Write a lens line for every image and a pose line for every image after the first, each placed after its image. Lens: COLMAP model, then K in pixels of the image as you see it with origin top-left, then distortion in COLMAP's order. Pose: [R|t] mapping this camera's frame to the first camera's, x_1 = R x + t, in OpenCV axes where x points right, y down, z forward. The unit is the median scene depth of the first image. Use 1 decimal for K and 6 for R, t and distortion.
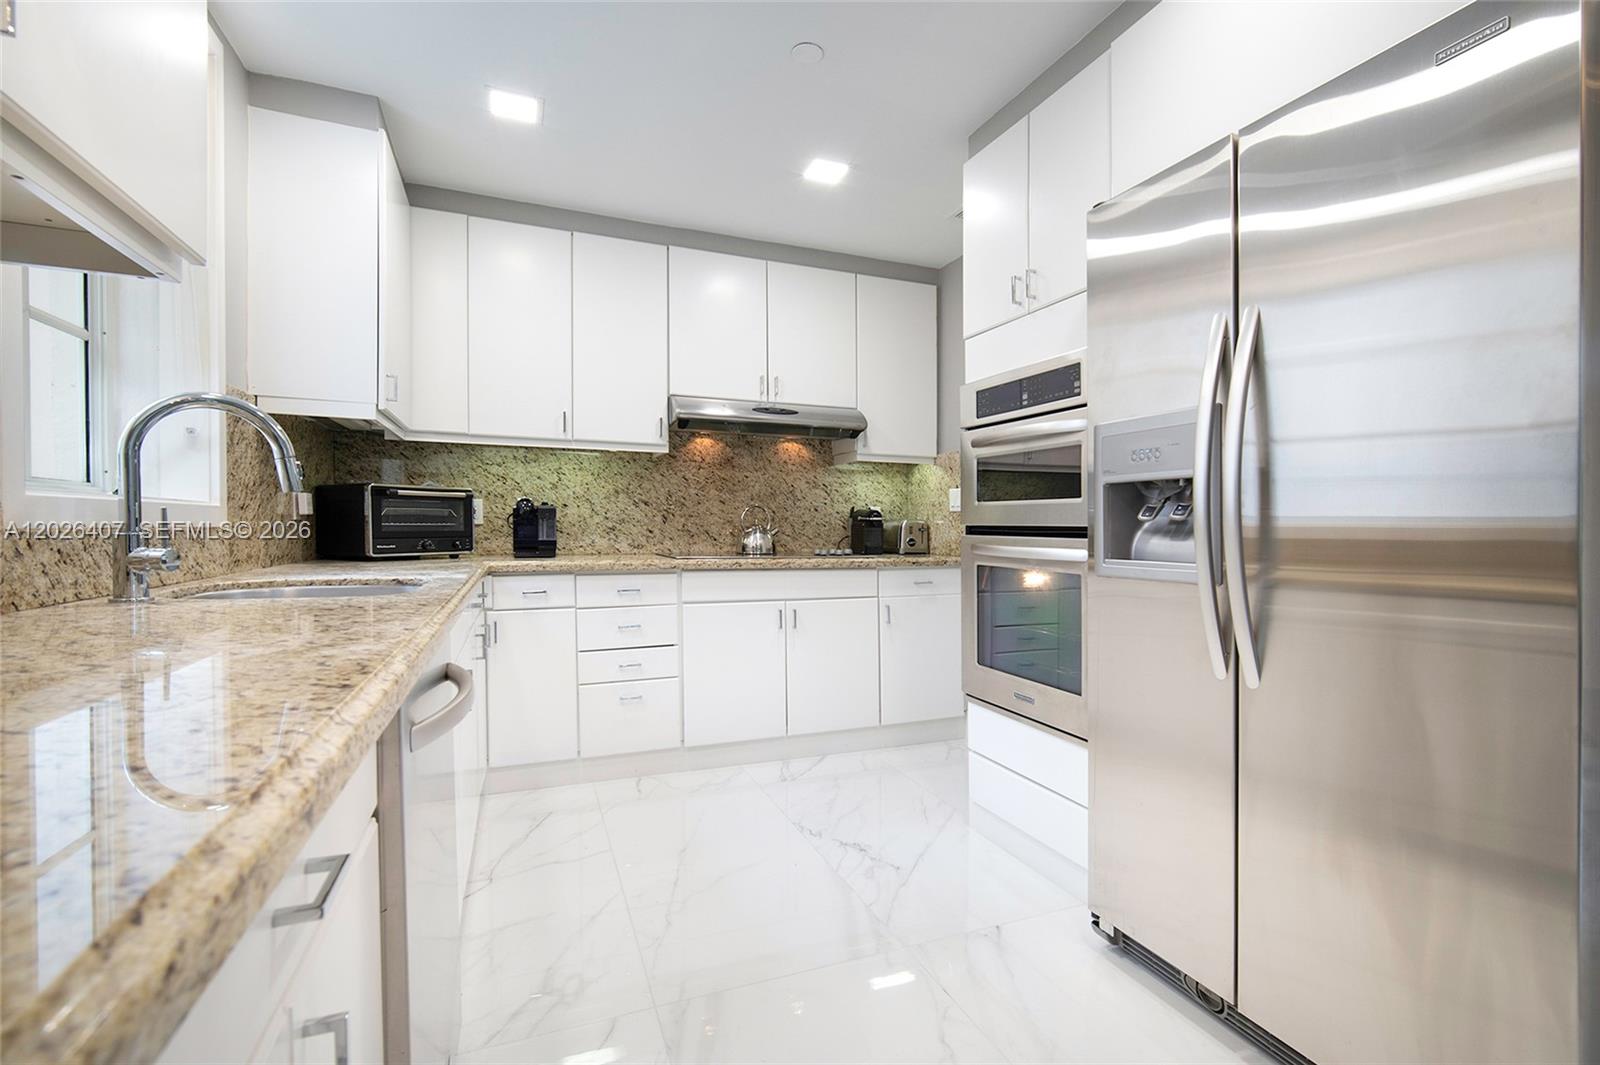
lens RADIAL K [[737.3, 0, 828.9], [0, 737.3, 532.9], [0, 0, 1]] dist [-0.020112, 0.000800]
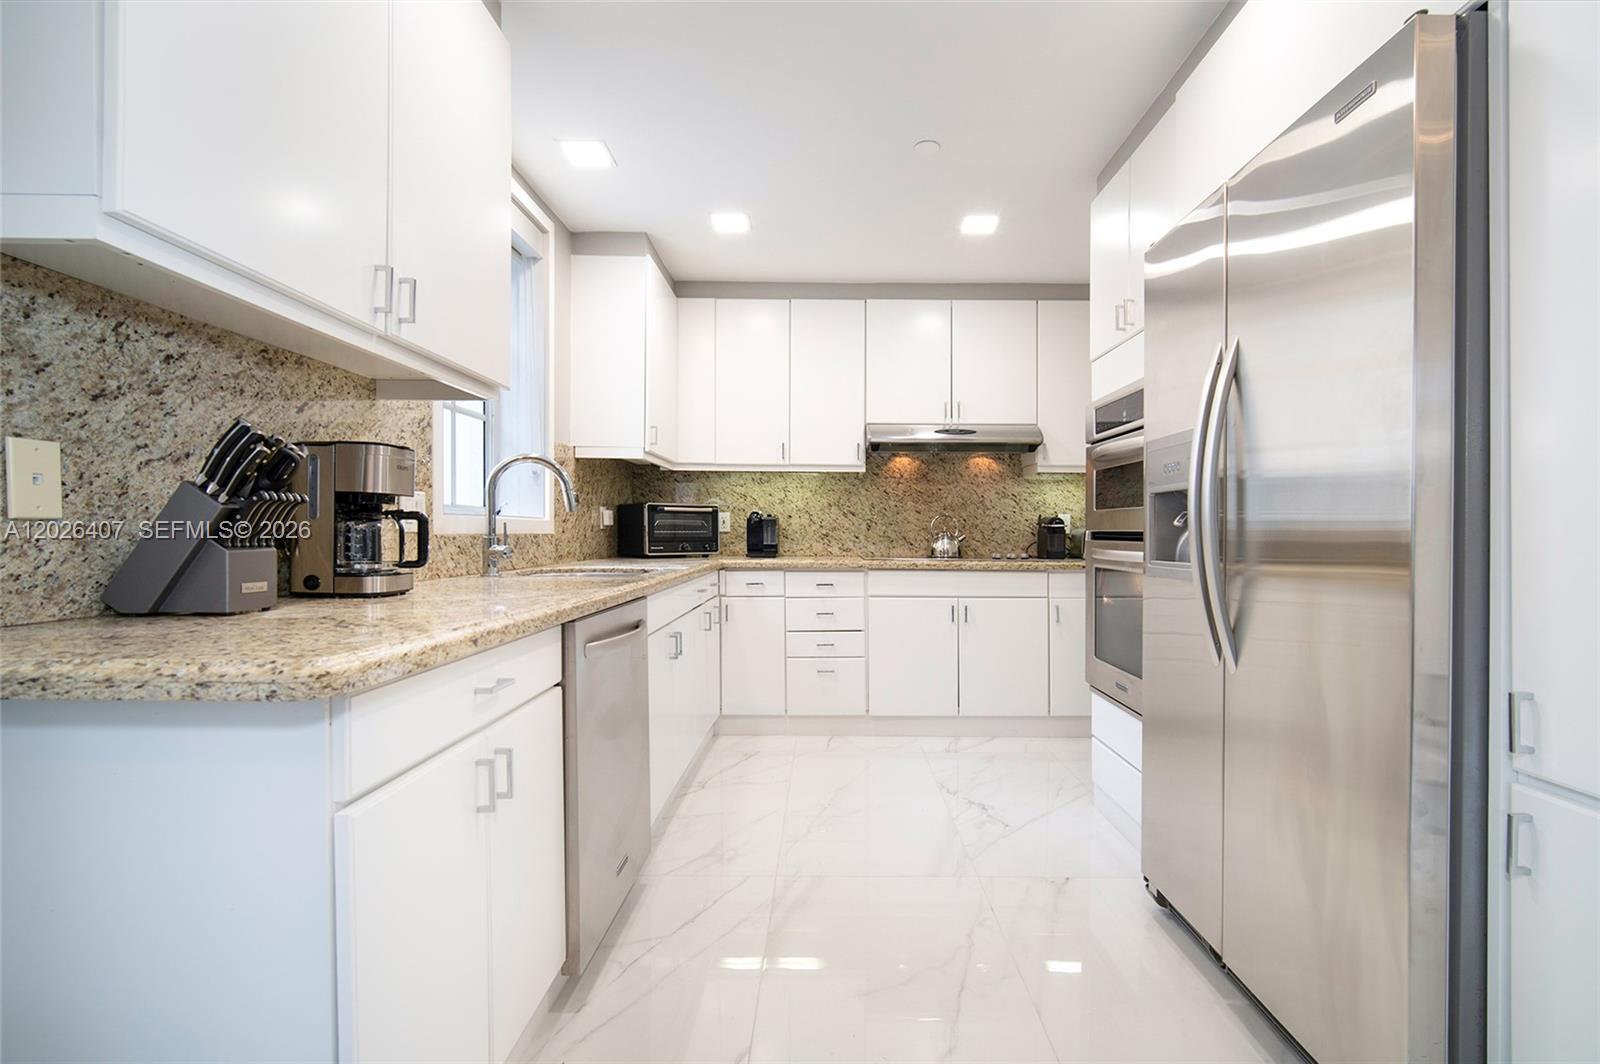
lens RADIAL K [[737.3, 0, 828.9], [0, 737.3, 532.4], [0, 0, 1]] dist [-0.020112, 0.000800]
pose [[0.918731, -0.003086, -0.394871, 0.210778], [-0.001338, 0.999939, -0.010928, 0.003385], [0.394881, 0.010569, 0.918671, -0.132940]]
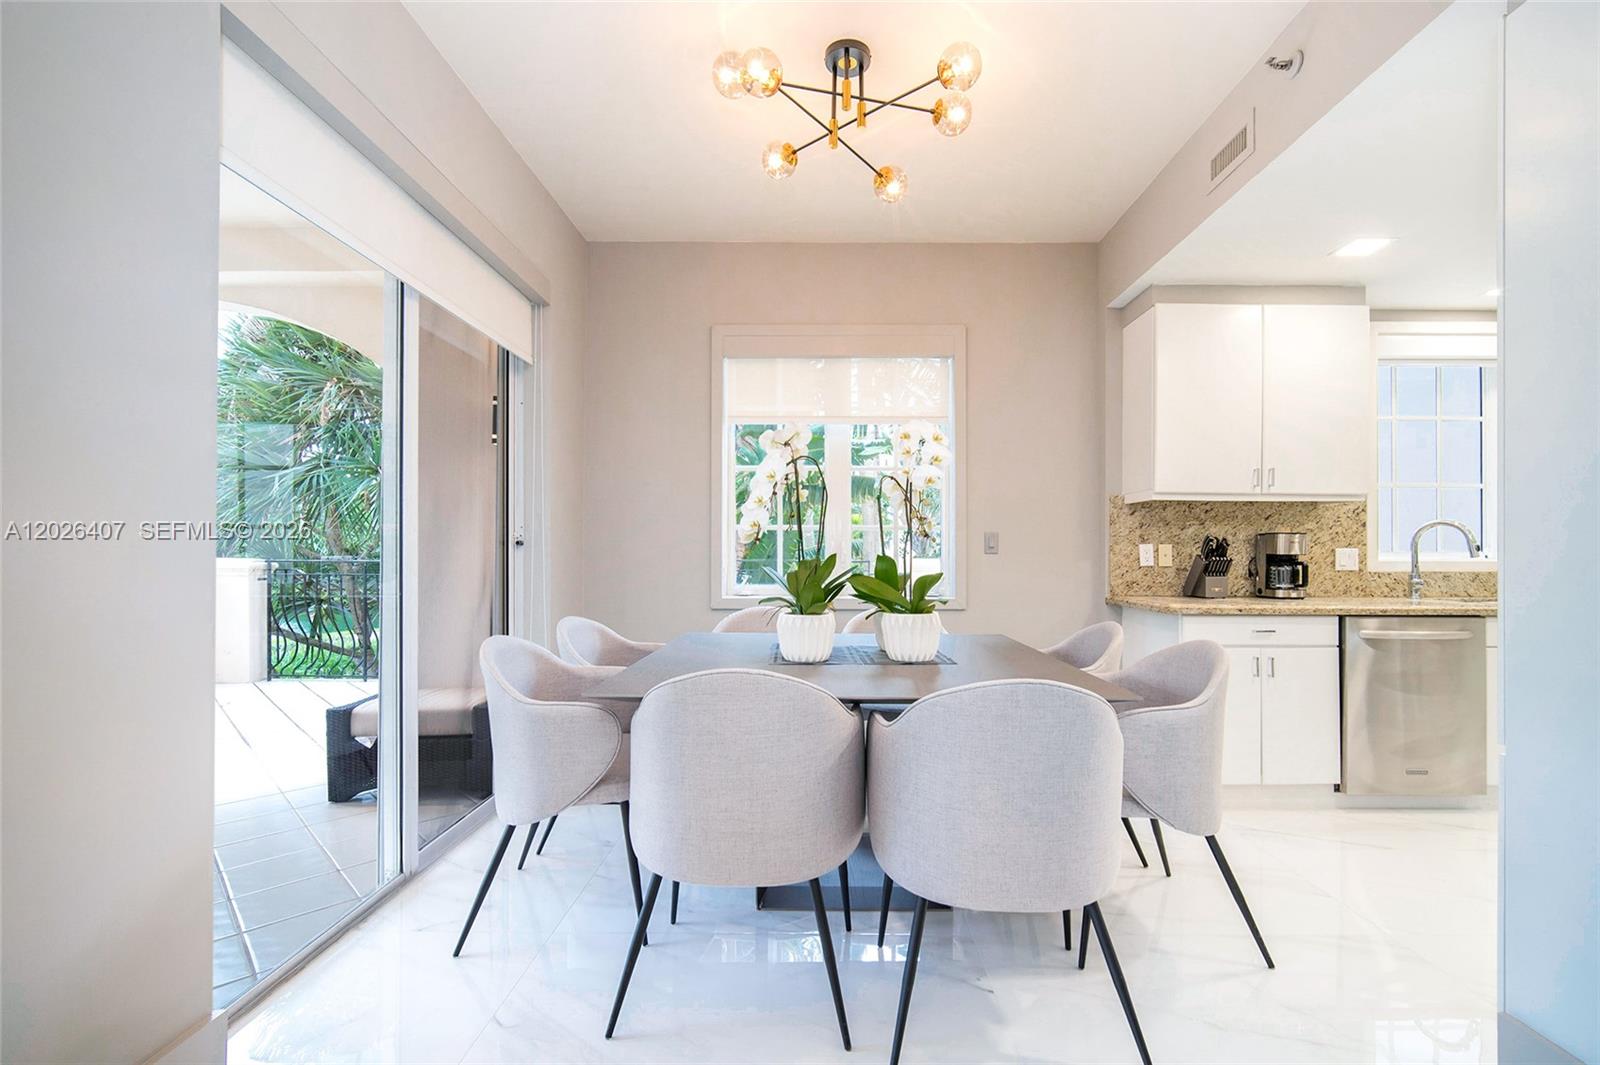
lens RADIAL K [[737.3, 0, 828.9], [0, 737.3, 532.9], [0, 0, 1]] dist [-0.020112, 0.000800]
pose [[-0.385004, -0.029868, -0.922431, 1.122911], [-0.012533, 0.999553, -0.027134, -0.023302], [0.922830, 0.001114, -0.385207, -0.009471]]
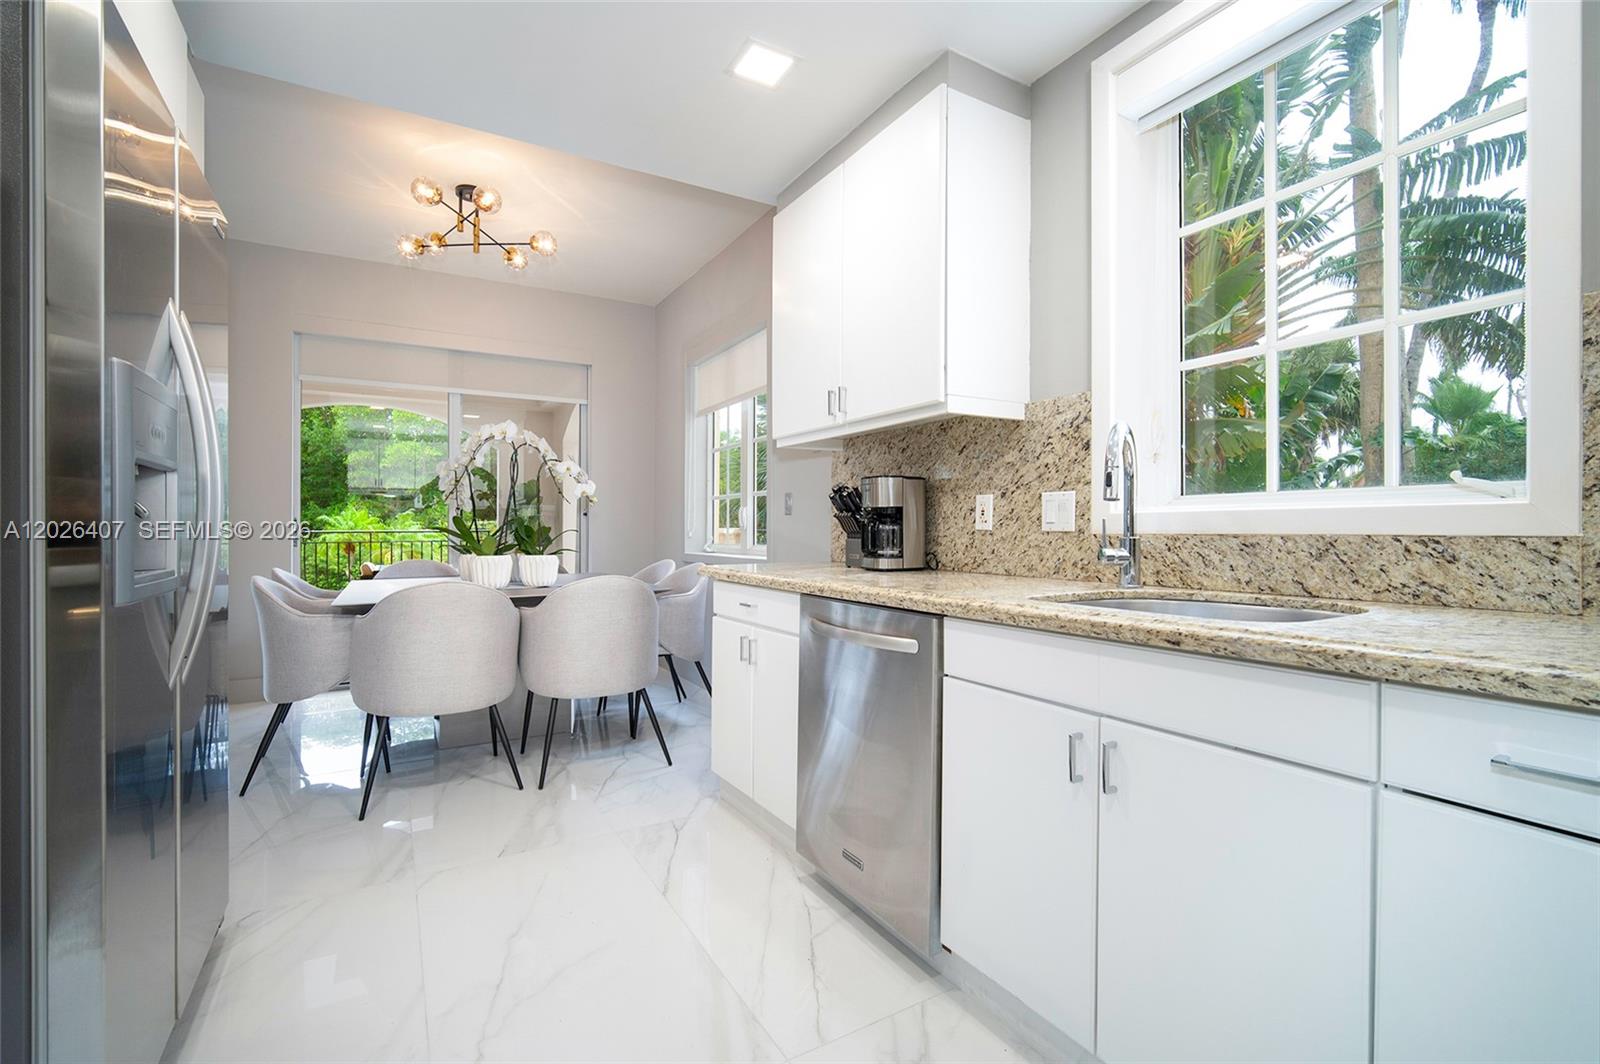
lens RADIAL K [[737.3, 0, 828.9], [0, 737.3, 532.4], [0, 0, 1]] dist [-0.020112, 0.000800]
pose [[-0.990038, -0.003225, -0.140761, -0.094003], [-0.004636, 0.999942, 0.009701, -0.008550], [0.140721, 0.010257, -0.989996, 1.020548]]
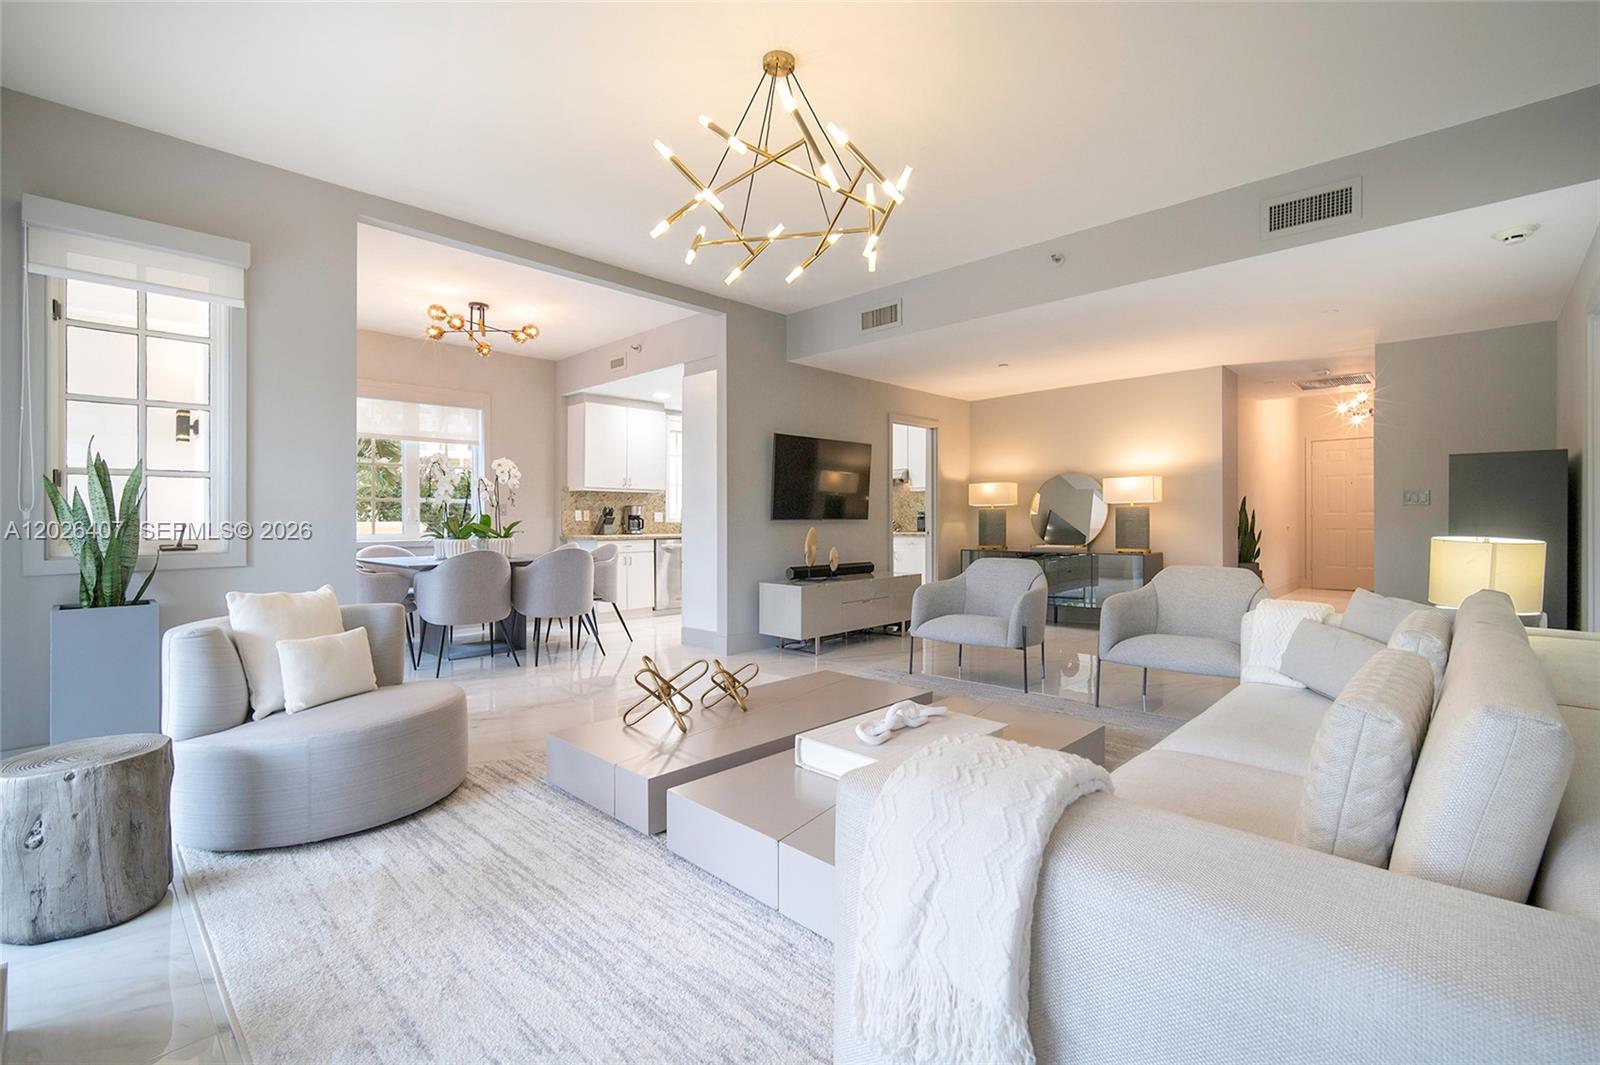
lens RADIAL K [[737.3, 0, 828.9], [0, 737.3, 532.9], [0, 0, 1]] dist [-0.020112, 0.000800]
pose [[0.417333, 0.017519, -0.908585, 2.615659], [-0.006751, 0.999846, 0.016178, -0.012255], [0.908729, -0.000618, 0.417387, -0.286317]]
